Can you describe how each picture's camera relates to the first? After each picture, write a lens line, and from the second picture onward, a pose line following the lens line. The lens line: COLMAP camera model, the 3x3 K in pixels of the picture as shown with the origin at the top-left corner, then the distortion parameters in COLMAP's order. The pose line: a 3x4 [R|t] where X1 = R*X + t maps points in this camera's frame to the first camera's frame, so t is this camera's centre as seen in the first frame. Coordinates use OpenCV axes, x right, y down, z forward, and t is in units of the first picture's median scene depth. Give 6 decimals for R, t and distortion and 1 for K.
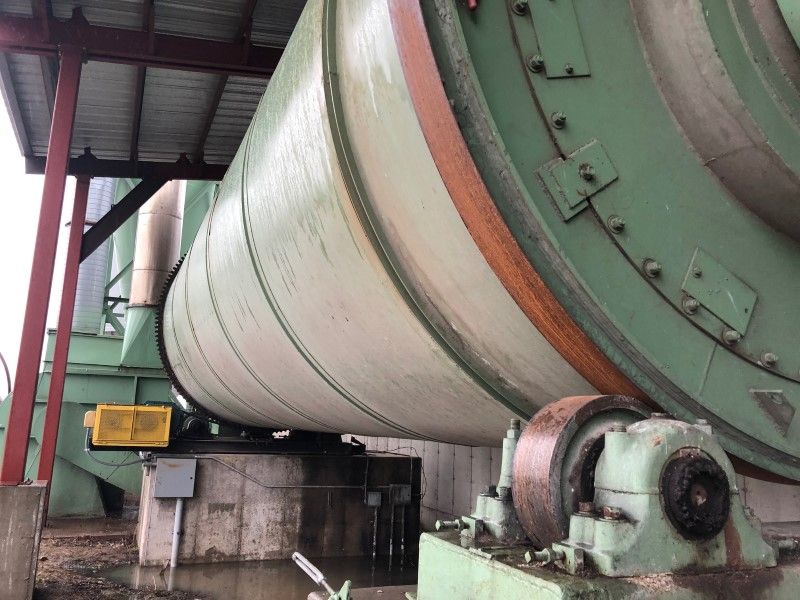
lens RADIAL K [[659.2, 0, 400.0], [0, 659.2, 300.0], [0, 0, 1]] dist [-0.001094, 0.003329]
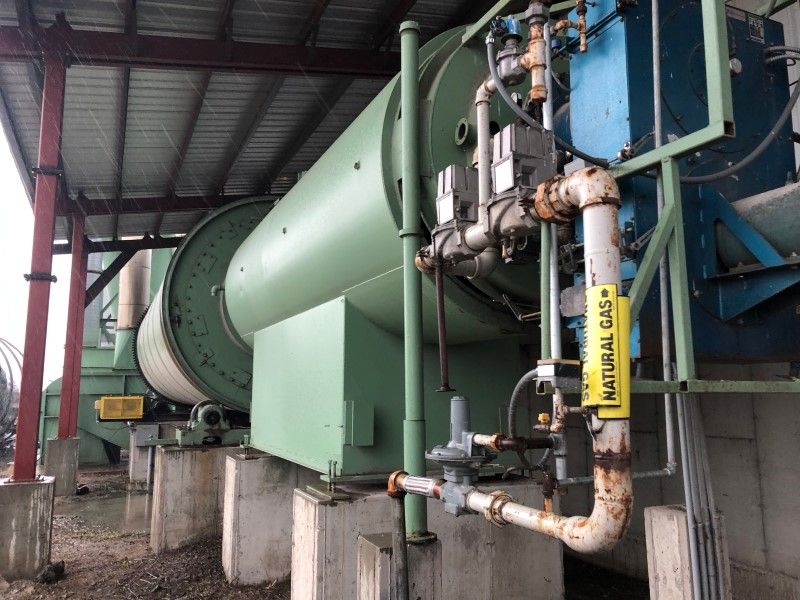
lens RADIAL K [[622.5, 0, 400.0], [0, 622.5, 300.0], [0, 0, 1]] dist [-0.036907, -0.004449]
pose [[0.998736, -0.035368, 0.035719, 0.215231], [0.034055, 0.998745, 0.036736, -0.098189], [-0.036973, -0.035473, 0.998686, -0.497666]]
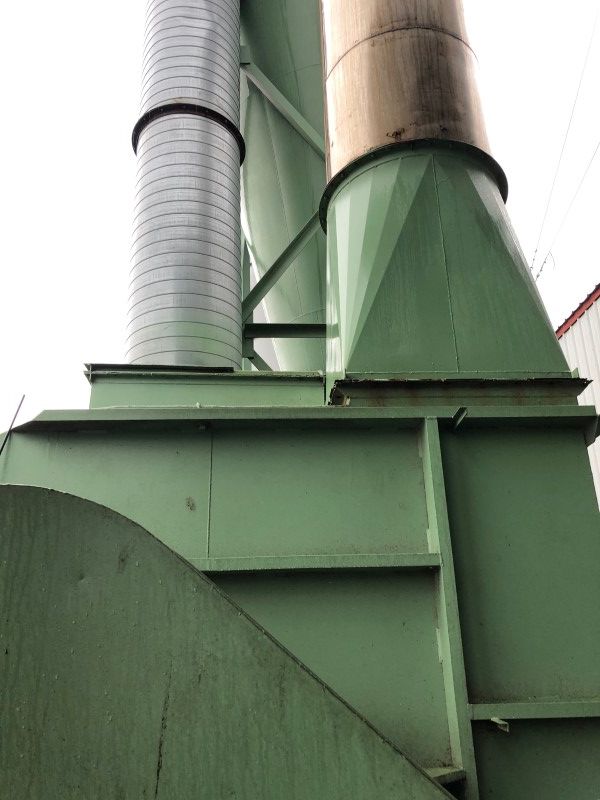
lens RADIAL K [[661.1, 0, 300.0], [0, 661.1, 400.0], [0, 0, 1]] dist [-0.003626, -0.002252]
pose [[0.932586, -0.190033, -0.306873, -0.410770], [0.119786, 0.964946, -0.233520, 0.163478], [0.340492, 0.181018, 0.922658, 0.888801]]
